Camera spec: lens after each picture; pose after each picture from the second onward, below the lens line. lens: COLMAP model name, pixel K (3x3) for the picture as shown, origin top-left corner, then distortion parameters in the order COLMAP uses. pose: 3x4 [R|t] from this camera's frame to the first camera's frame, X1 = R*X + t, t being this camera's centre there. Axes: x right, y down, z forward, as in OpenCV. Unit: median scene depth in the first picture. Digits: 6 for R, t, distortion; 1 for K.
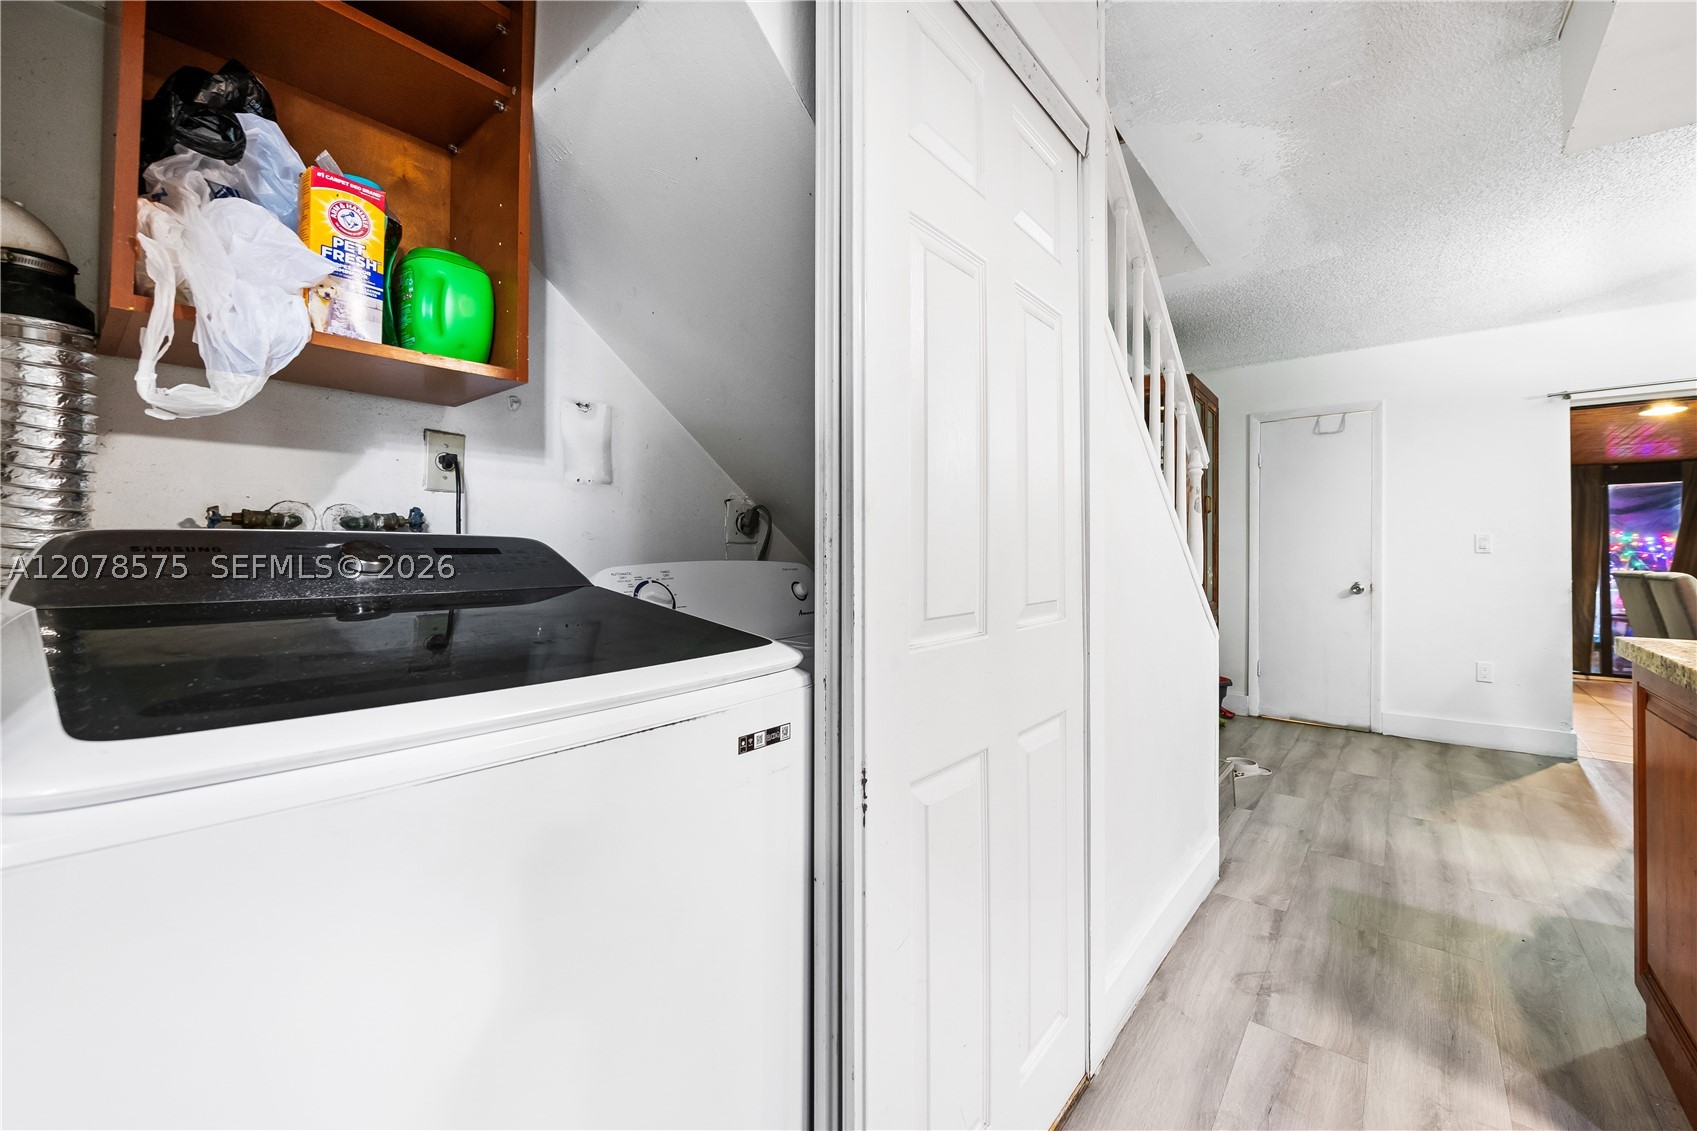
lens RADIAL K [[676.4, 0, 847.0], [0, 676.4, 548.3], [0, 0, 1]] dist [-0.001091, -0.003062]
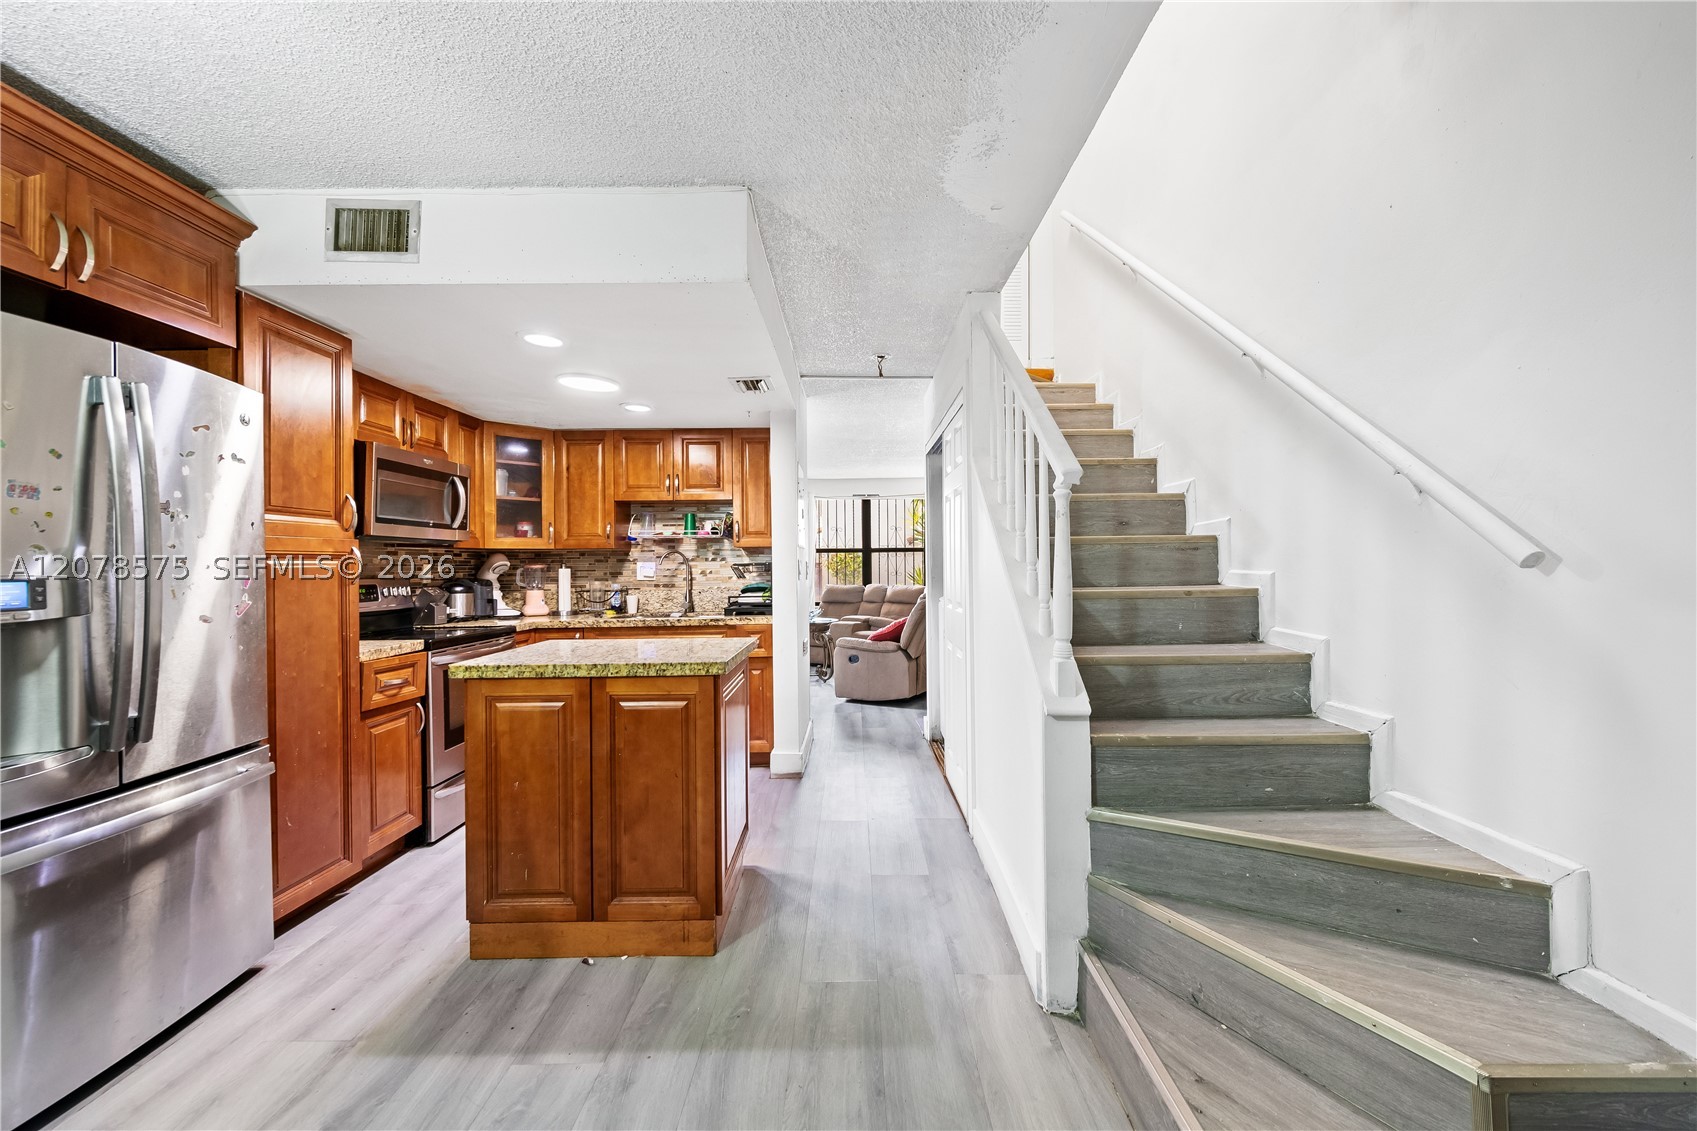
lens RADIAL K [[676.4, 0, 853.5], [0, 676.4, 566.3], [0, 0, 1]] dist [-0.001091, -0.003062]
pose [[-0.768428, 0.007274, -0.639895, 0.967002], [0.011608, 0.999929, -0.002572, -0.023193], [0.639831, -0.009405, -0.768458, 1.166855]]
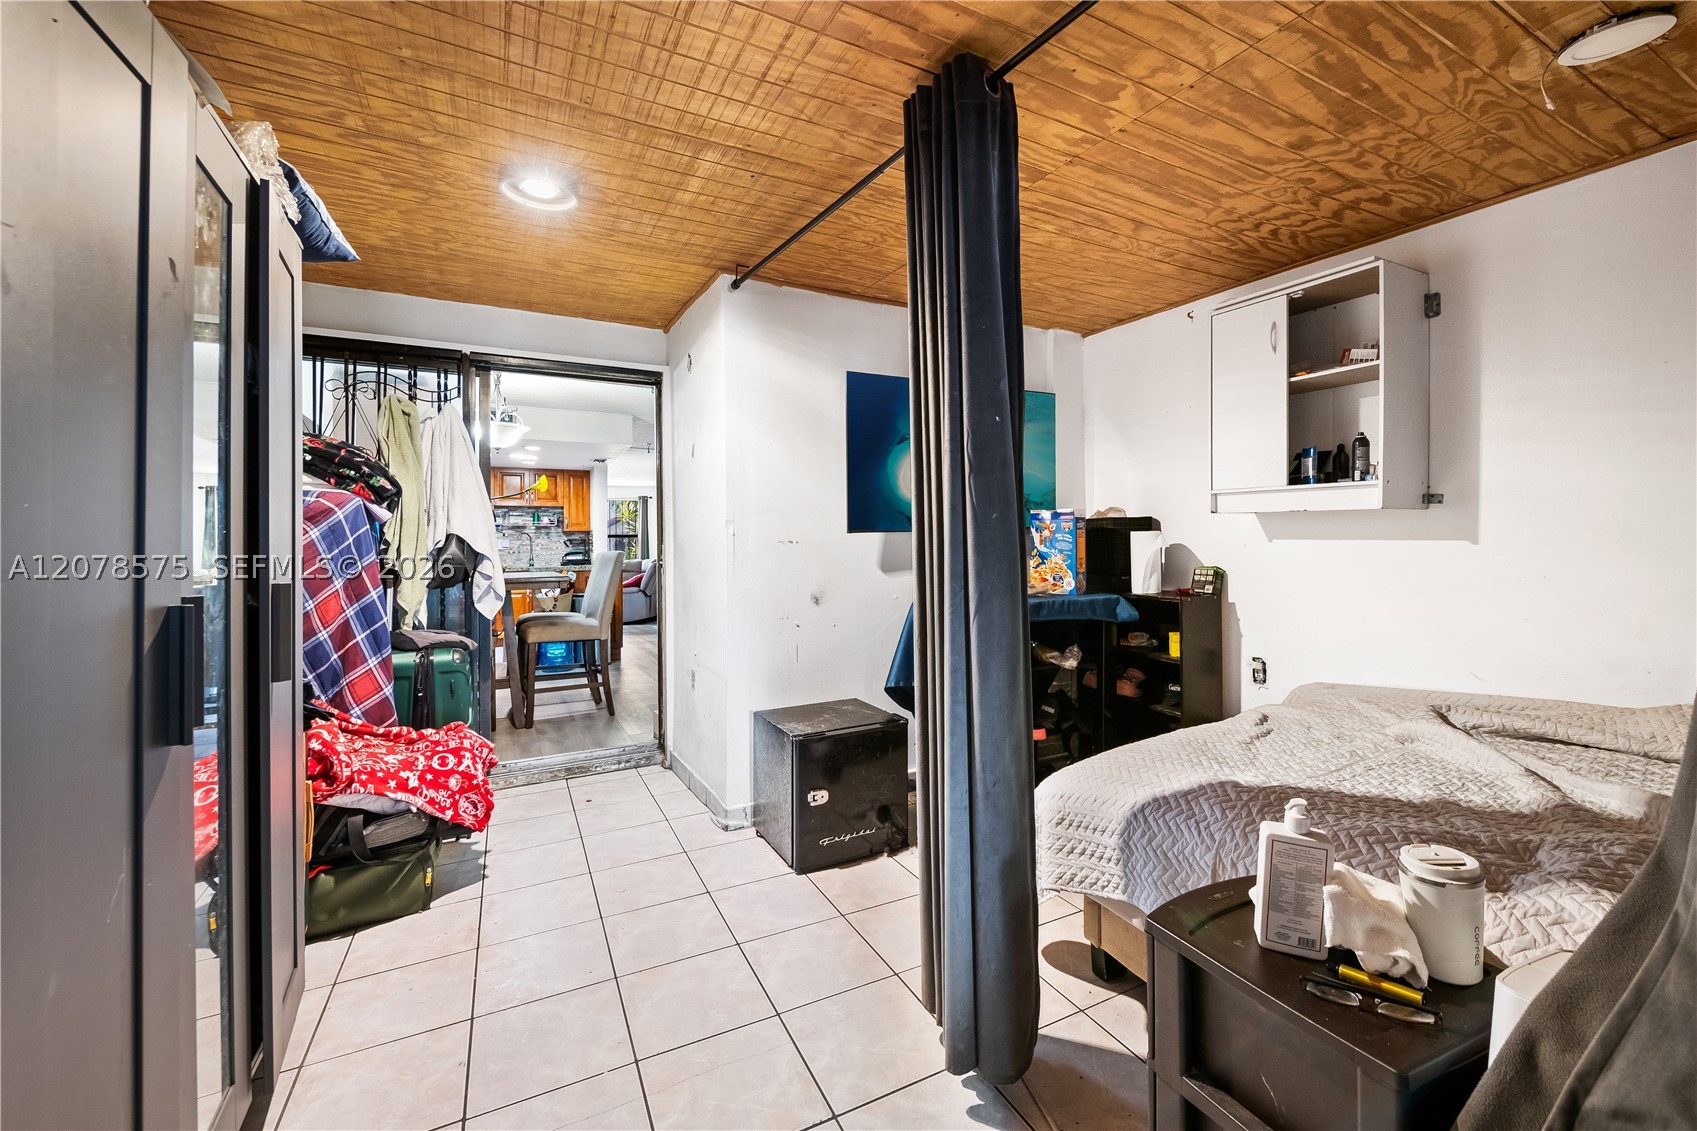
lens RADIAL K [[676.4, 0, 848.6], [0, 676.4, 556.1], [0, 0, 1]] dist [-0.001091, -0.003062]
pose [[-0.387350, 0.000099, -0.921933, 2.344079], [0.007100, 0.999971, -0.002876, 0.047577], [0.921906, -0.007659, -0.387339, 2.046327]]
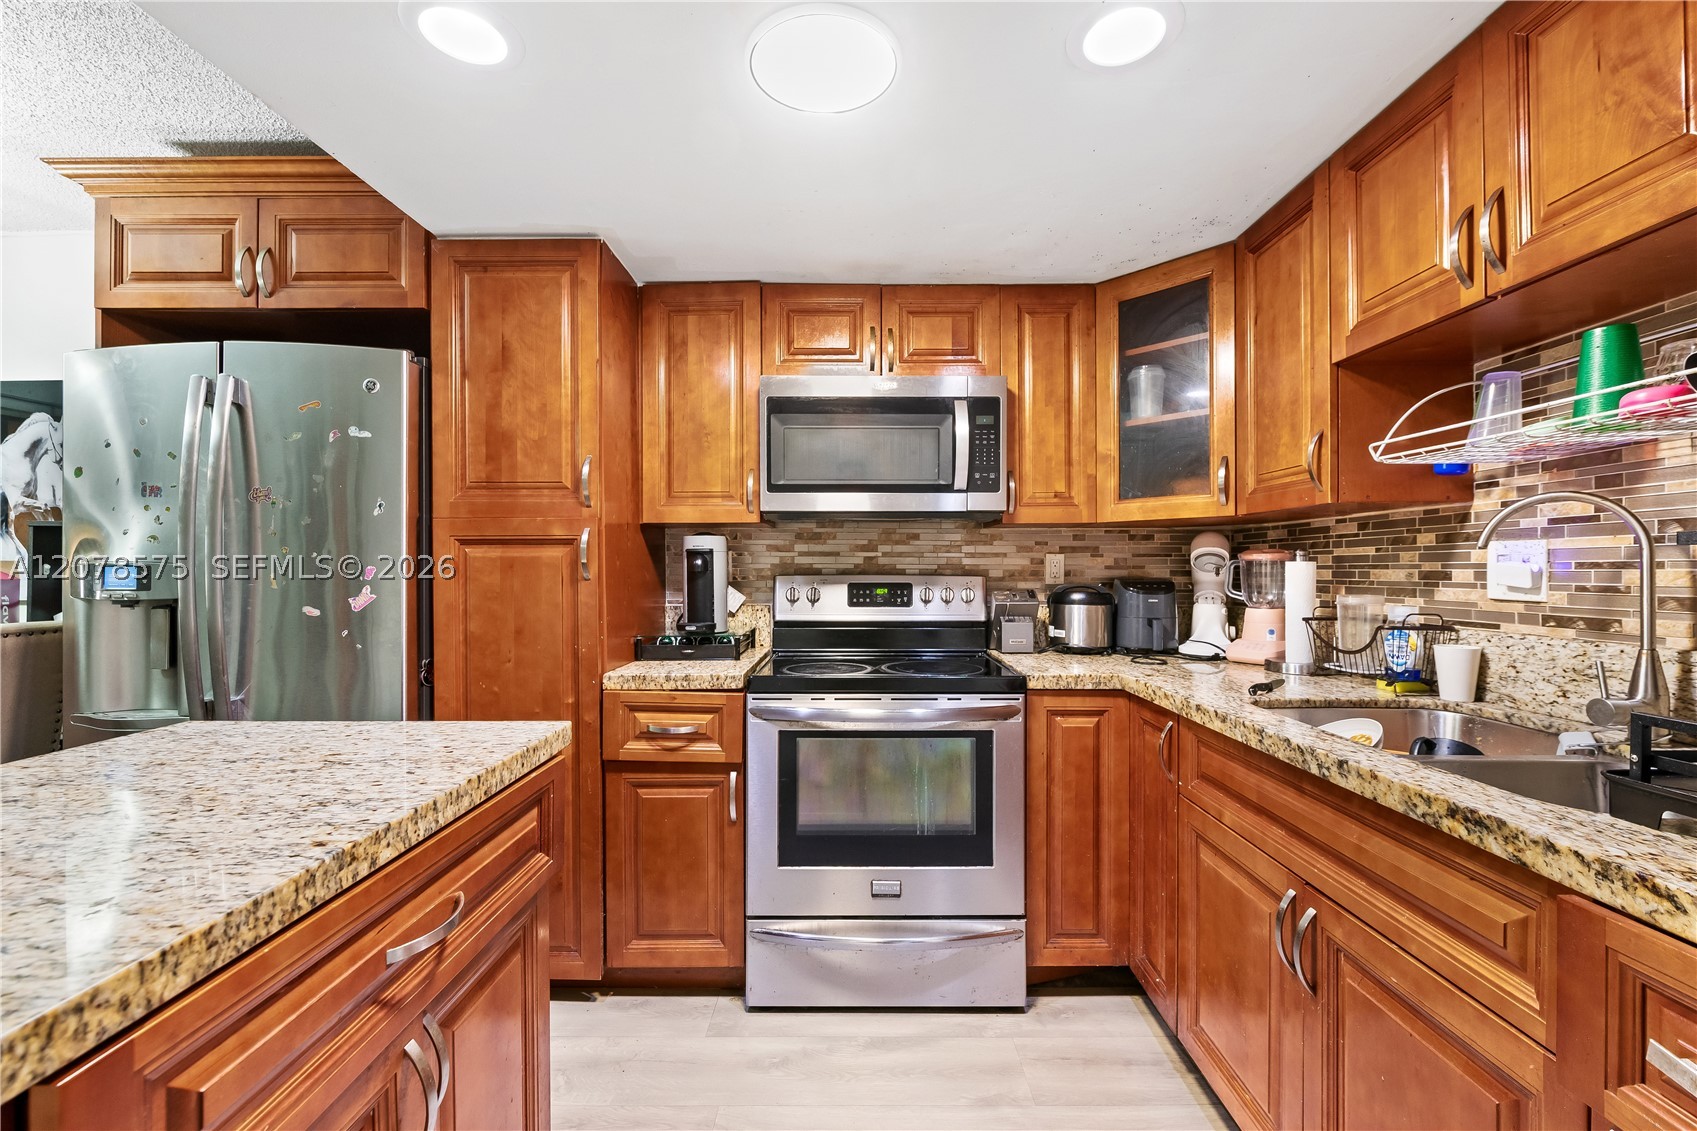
lens RADIAL K [[676.4, 0, 843.9], [0, 676.4, 569.9], [0, 0, 1]] dist [-0.001091, -0.003062]
pose [[-0.647278, -0.002620, 0.762249, 0.285748], [-0.003480, 0.999994, 0.000483, -0.020181], [-0.762246, -0.002340, -0.647283, 0.324426]]
